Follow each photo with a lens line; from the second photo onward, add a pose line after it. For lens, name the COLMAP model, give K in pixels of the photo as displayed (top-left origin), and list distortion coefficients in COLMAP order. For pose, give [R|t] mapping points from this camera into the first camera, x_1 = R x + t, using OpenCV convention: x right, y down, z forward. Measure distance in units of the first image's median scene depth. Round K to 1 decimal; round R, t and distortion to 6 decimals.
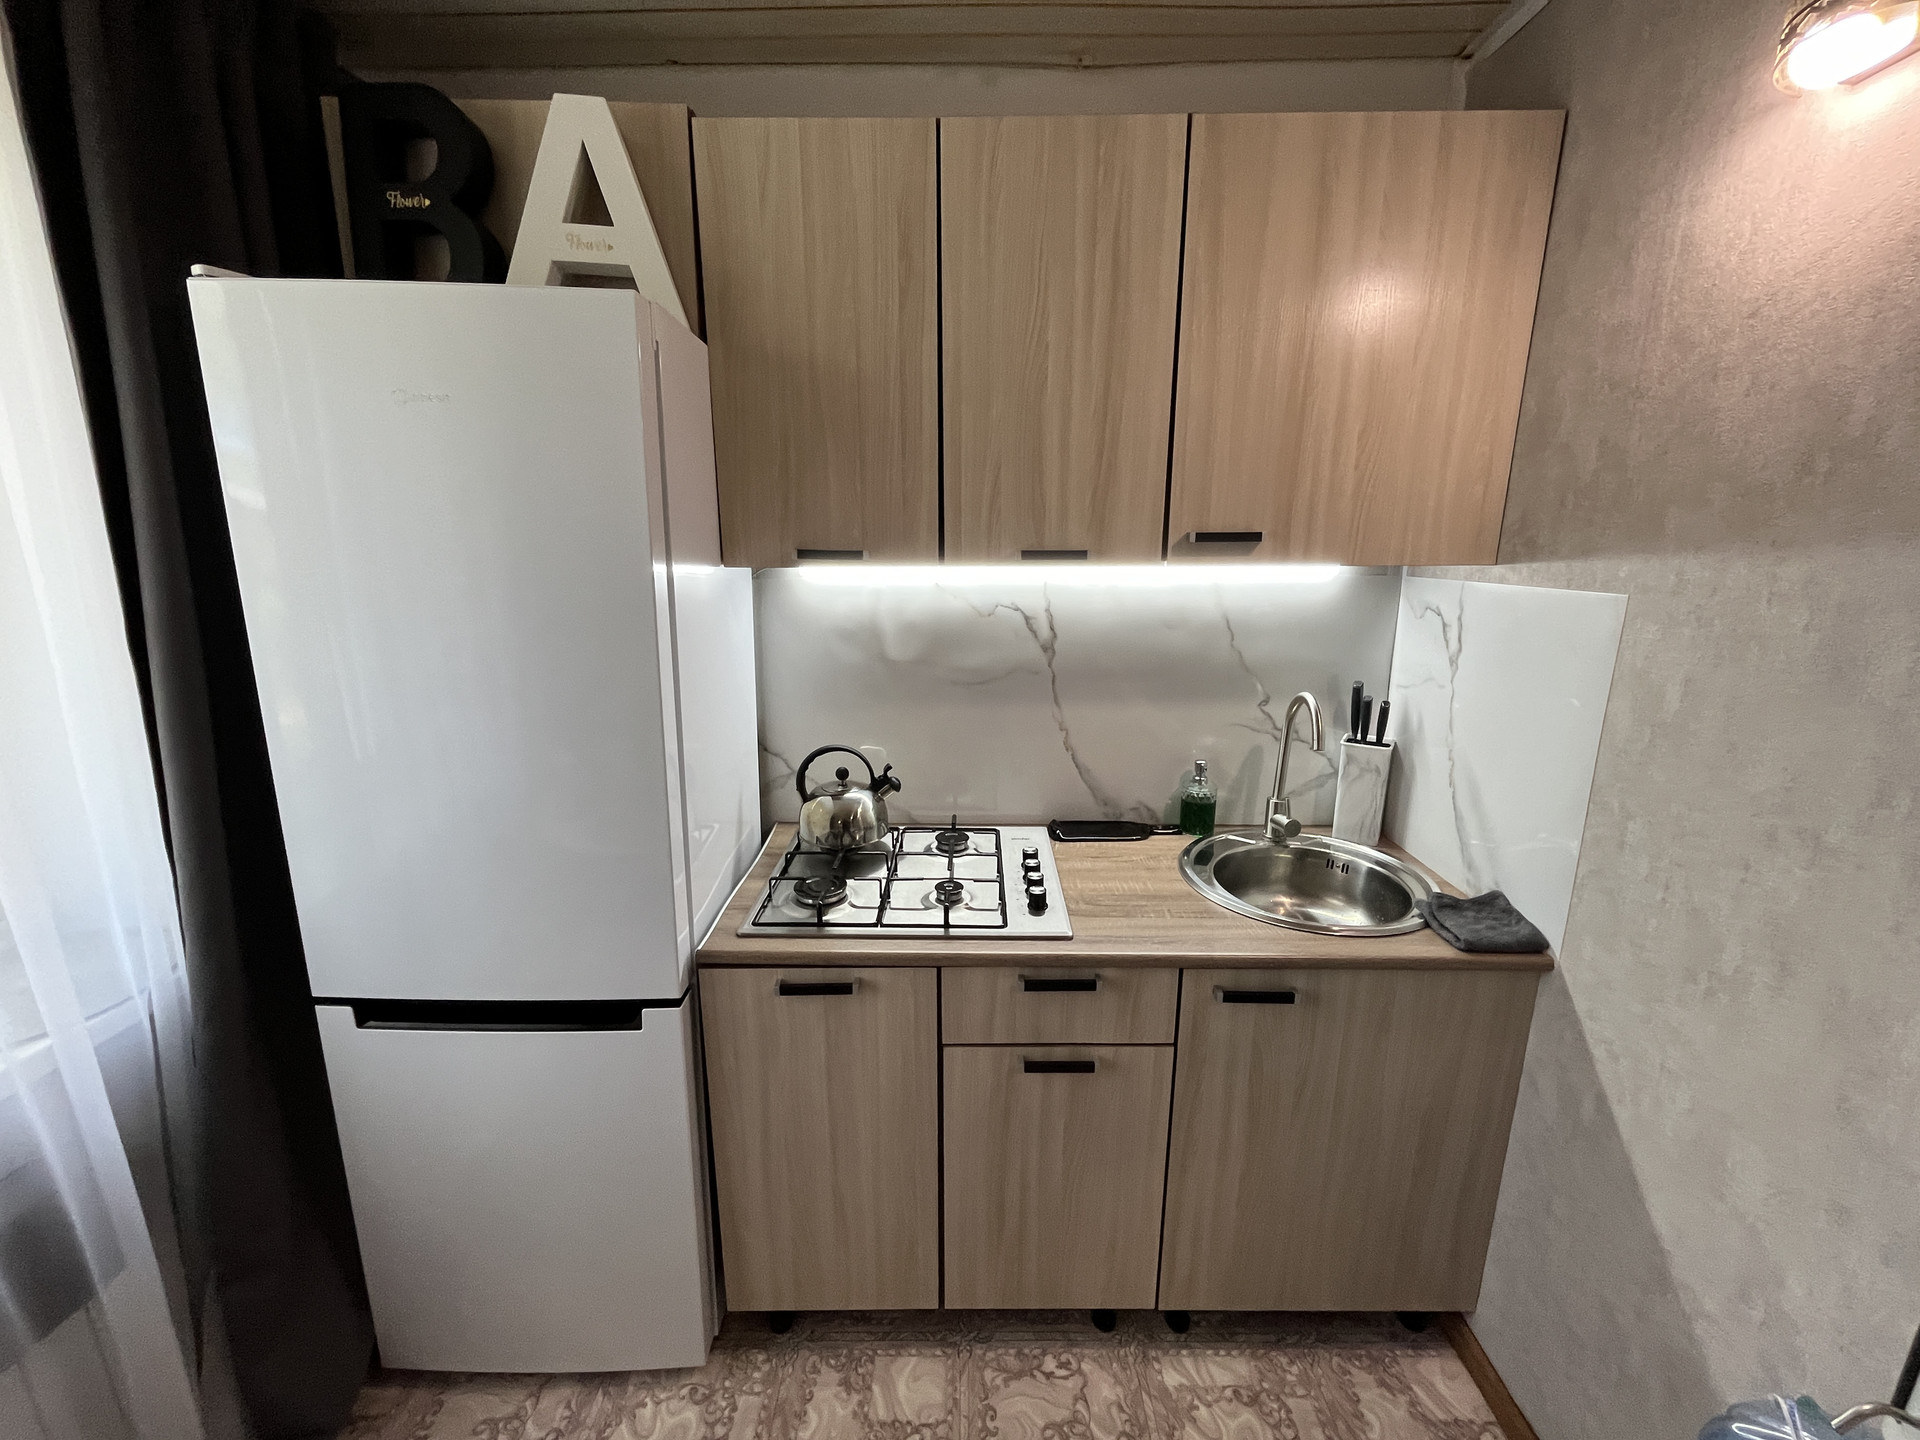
lens RADIAL K [[780.8, 0, 963.2], [0, 780.8, 717.1], [0, 0, 1]] dist [-0.004168, -0.000055]
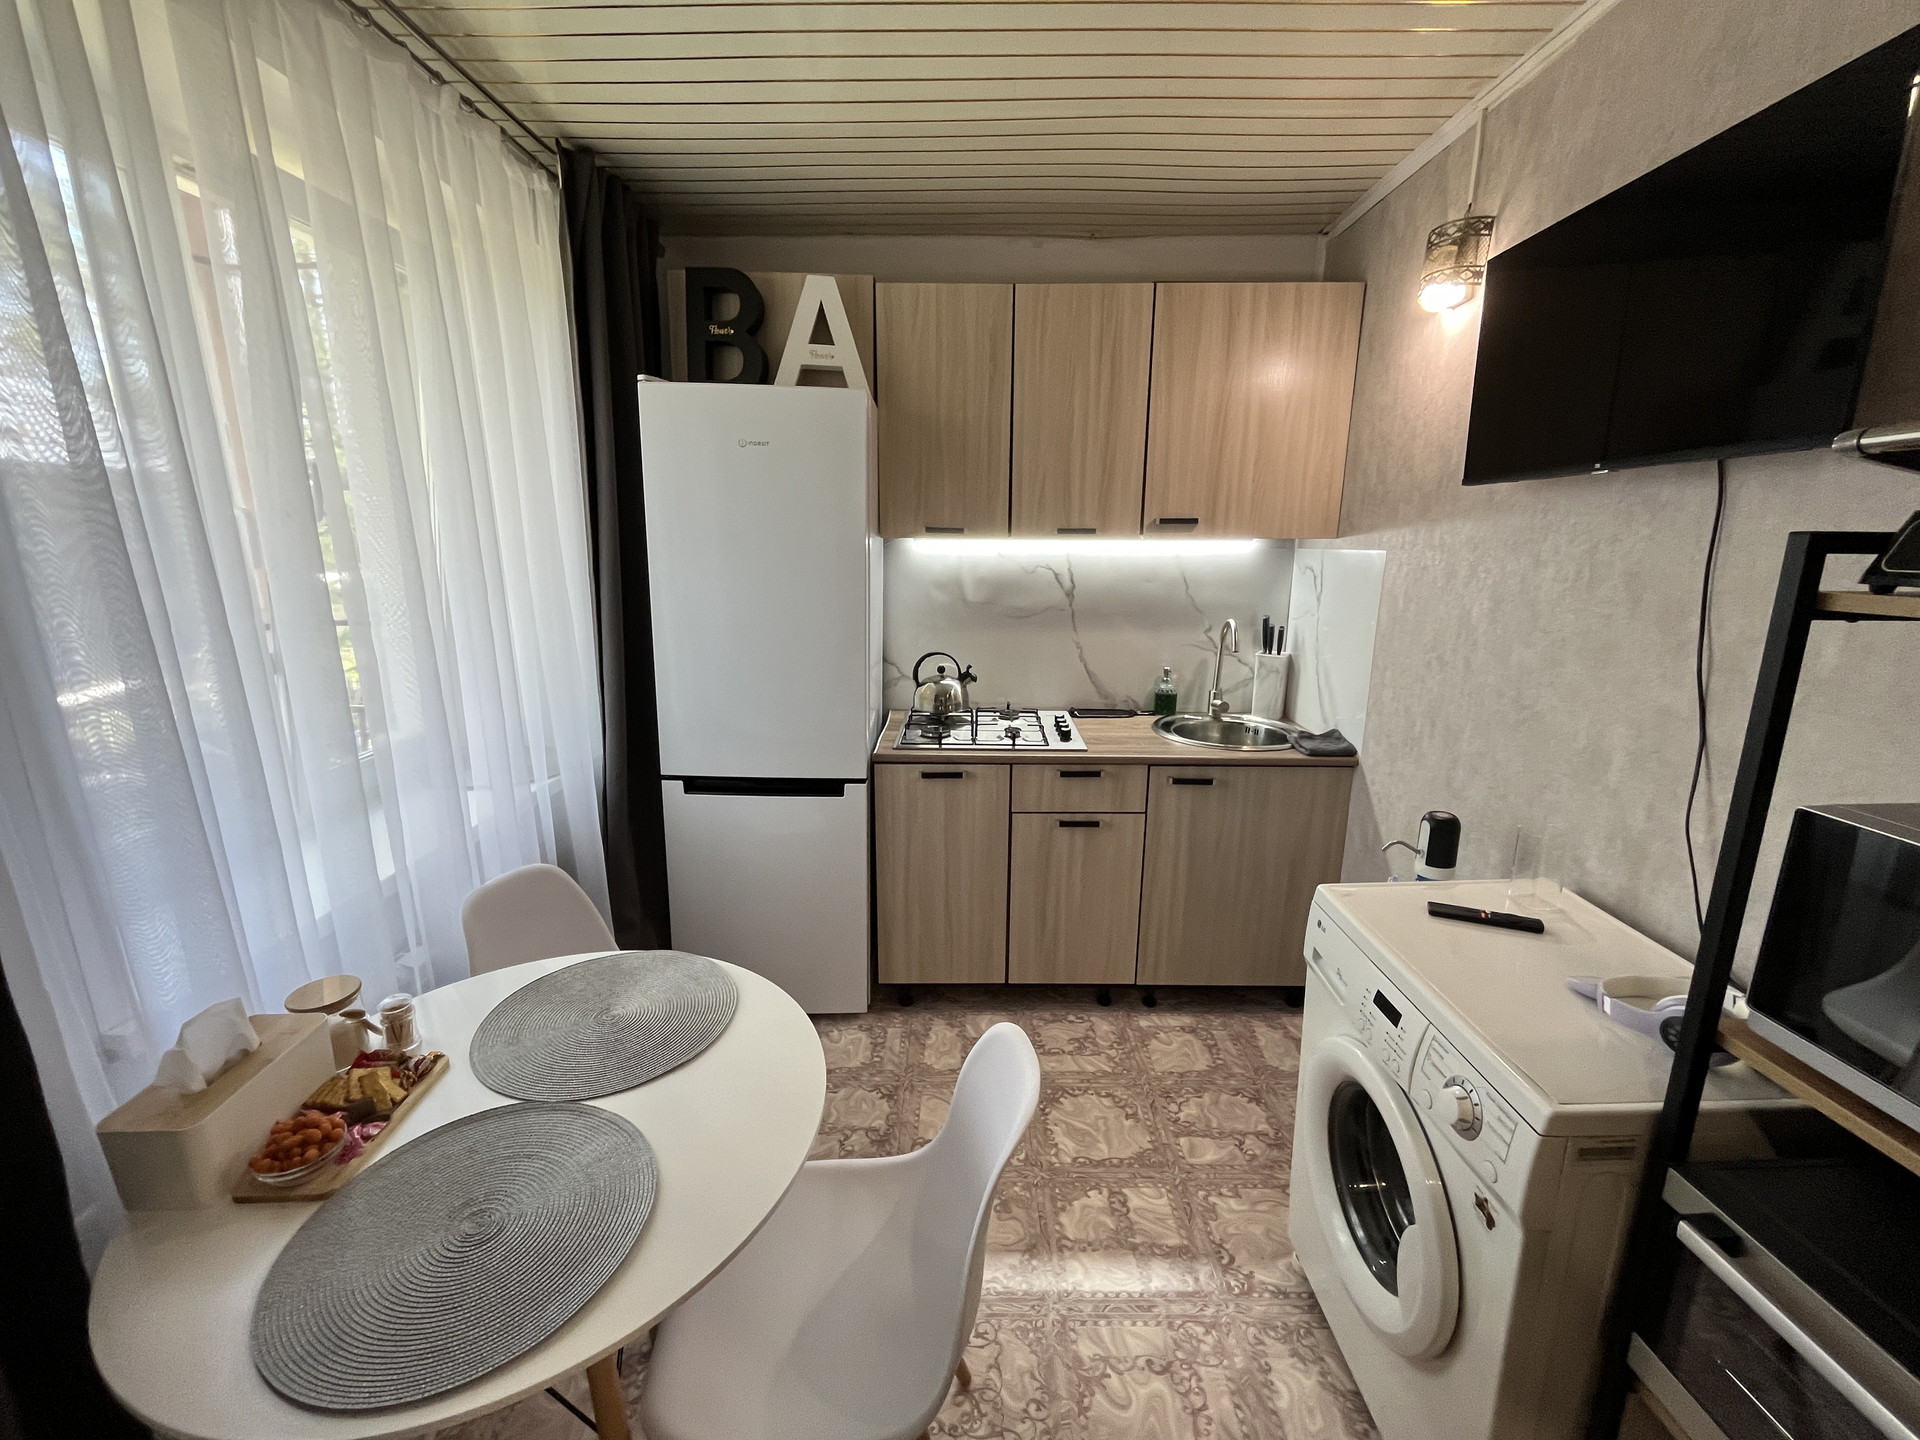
lens RADIAL K [[780.8, 0, 963.1], [0, 780.8, 717.2], [0, 0, 1]] dist [-0.004168, -0.000055]
pose [[0.999987, 0.004444, 0.002478, -0.140823], [-0.004441, 0.999990, -0.001042, 0.211504], [-0.002483, 0.001031, 0.999996, -0.738033]]
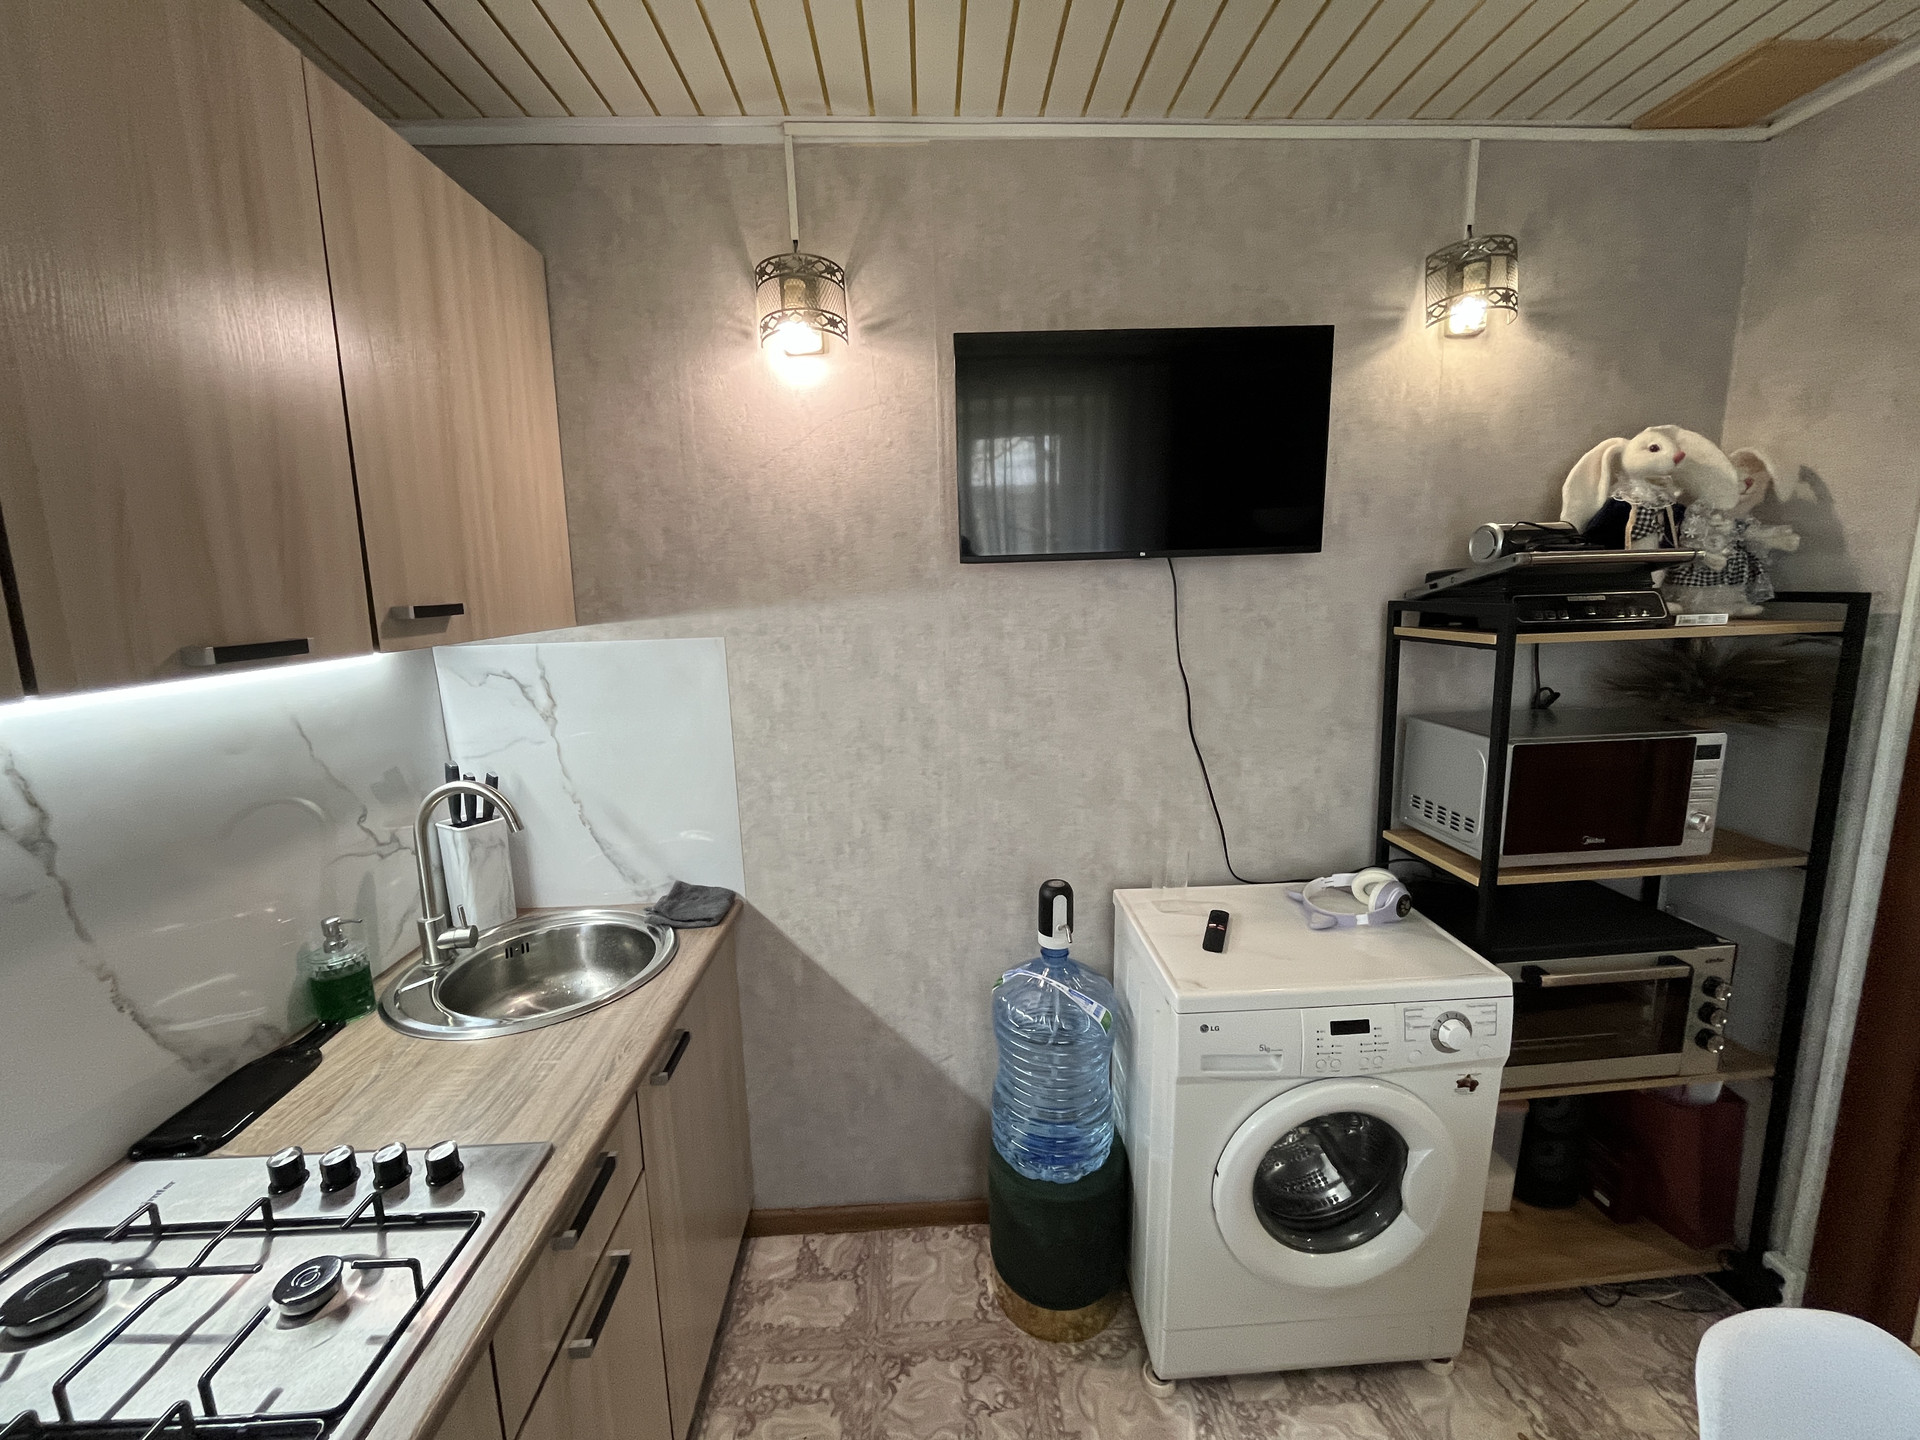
lens RADIAL K [[780.8, 0, 963.7], [0, 780.8, 716.6], [0, 0, 1]] dist [-0.004168, -0.000055]
pose [[-0.054769, -0.169112, 0.984074, -0.540174], [0.250688, 0.951657, 0.177493, -0.137734], [-0.966518, 0.256416, -0.009727, 0.523660]]
